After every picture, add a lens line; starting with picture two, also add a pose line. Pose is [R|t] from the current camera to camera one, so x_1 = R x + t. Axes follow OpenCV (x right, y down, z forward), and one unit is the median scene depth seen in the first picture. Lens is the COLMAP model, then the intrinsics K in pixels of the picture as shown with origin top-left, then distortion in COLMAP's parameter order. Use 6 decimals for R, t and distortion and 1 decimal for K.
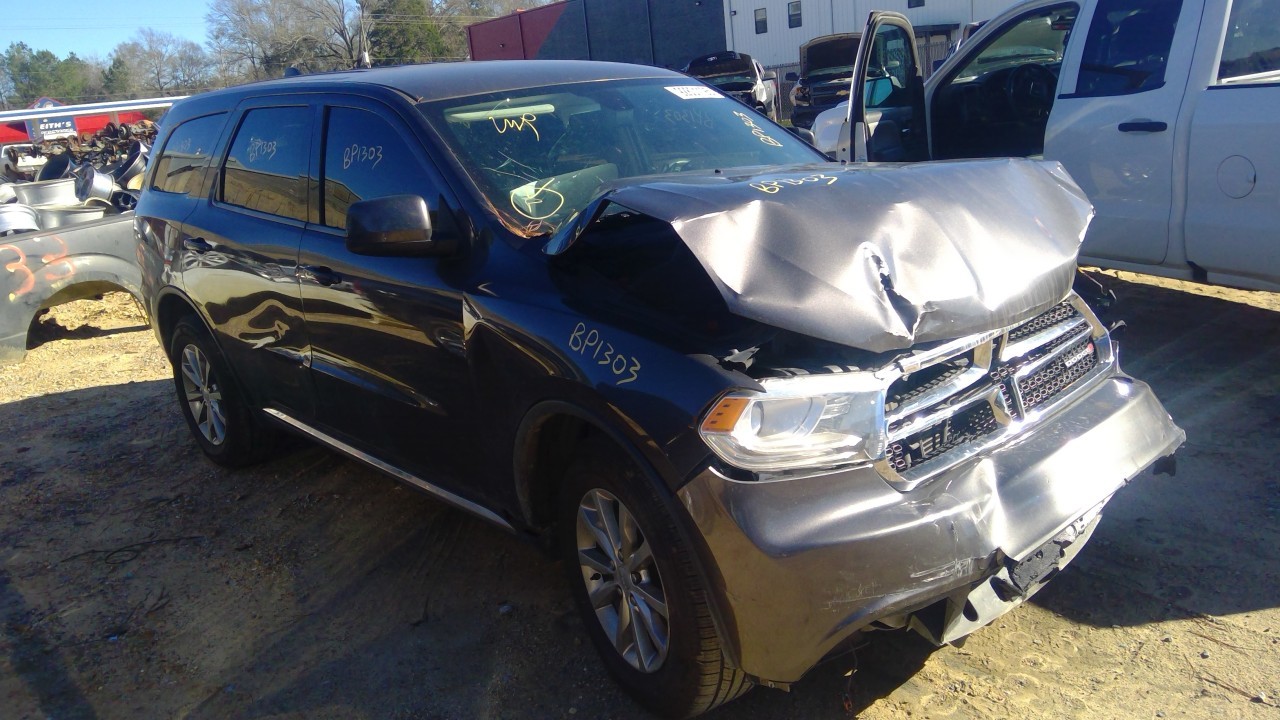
lens RADIAL K [[992.6, 0, 640.0], [0, 992.6, 360.0], [0, 0, 1]] dist [0.114869, -0.175243]
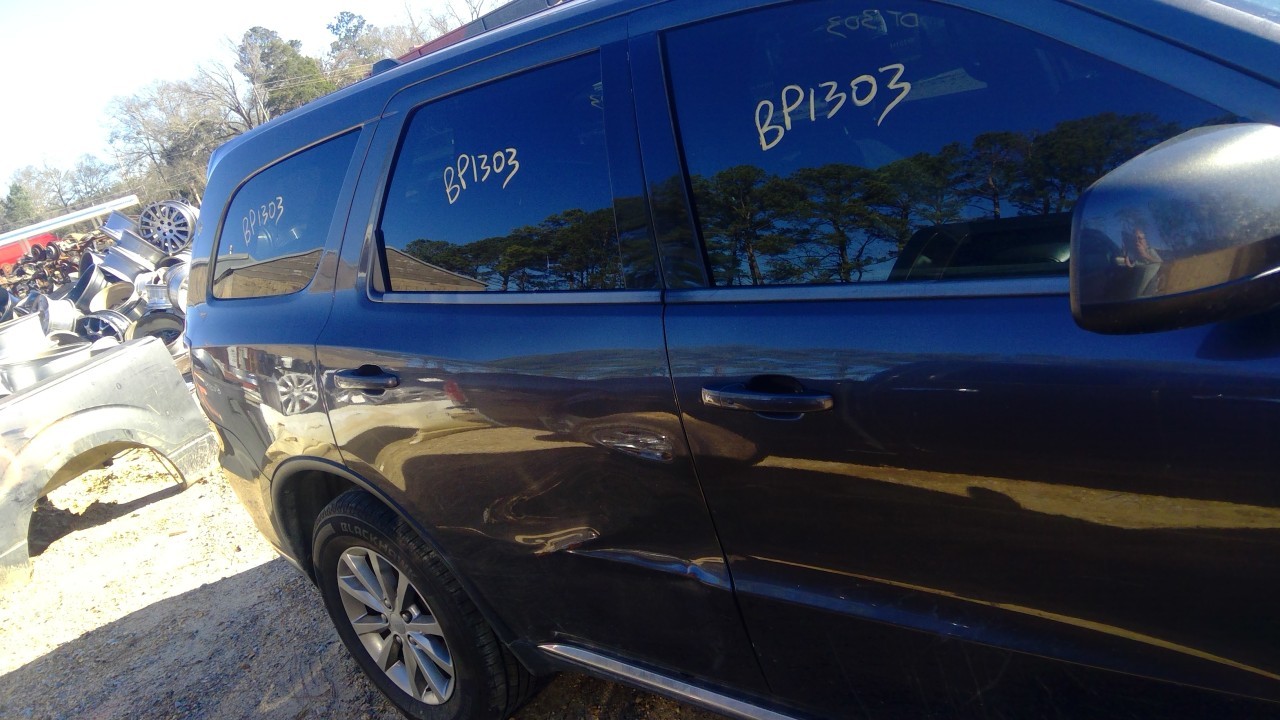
lens RADIAL K [[992.6, 0, 640.0], [0, 992.6, 360.0], [0, 0, 1]] dist [0.114869, -0.175243]
pose [[0.974403, -0.221316, 0.039469, -0.166864], [0.221479, 0.975165, 0.000249, -0.048737], [-0.038544, 0.008499, 0.999221, 0.244437]]
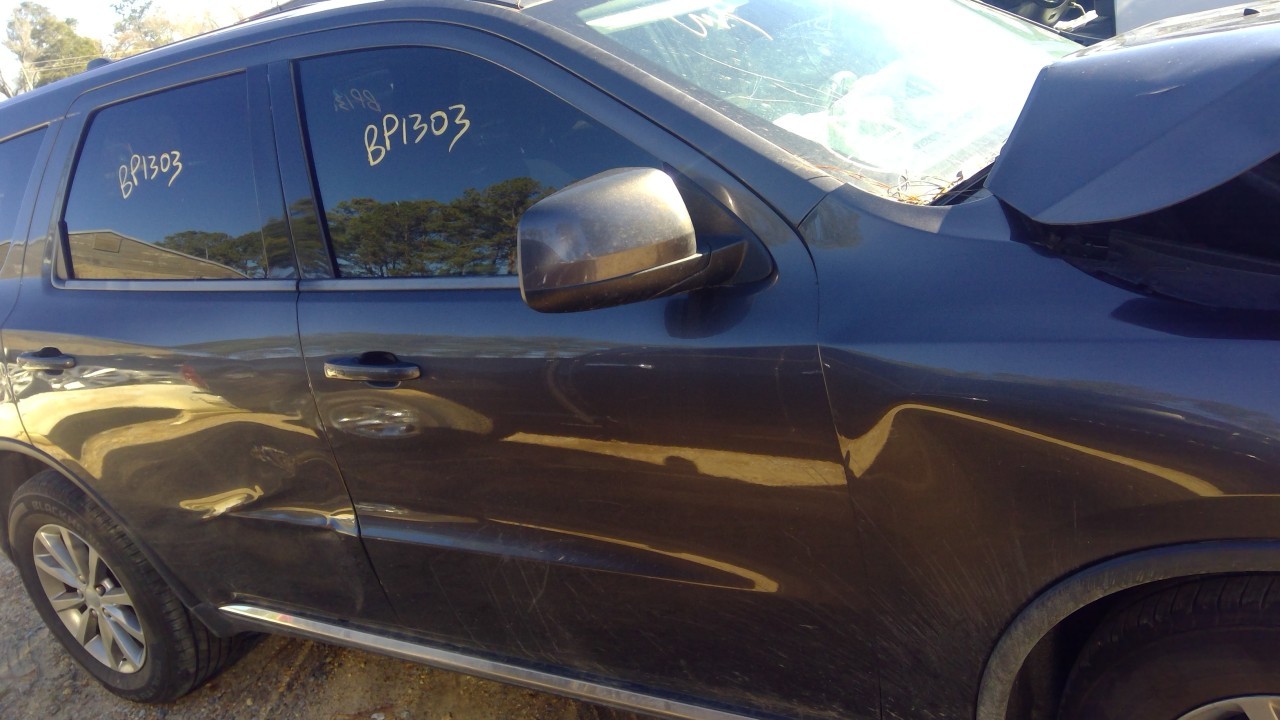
lens RADIAL K [[1001.1, 0, 640.0], [0, 1001.1, 360.0], [0, 0, 1]] dist [0.082805, -0.131076]
pose [[0.953275, -0.210427, 0.216766, -0.128373], [0.208584, 0.977493, 0.031613, -0.033098], [-0.218539, 0.015078, 0.975712, 0.193771]]
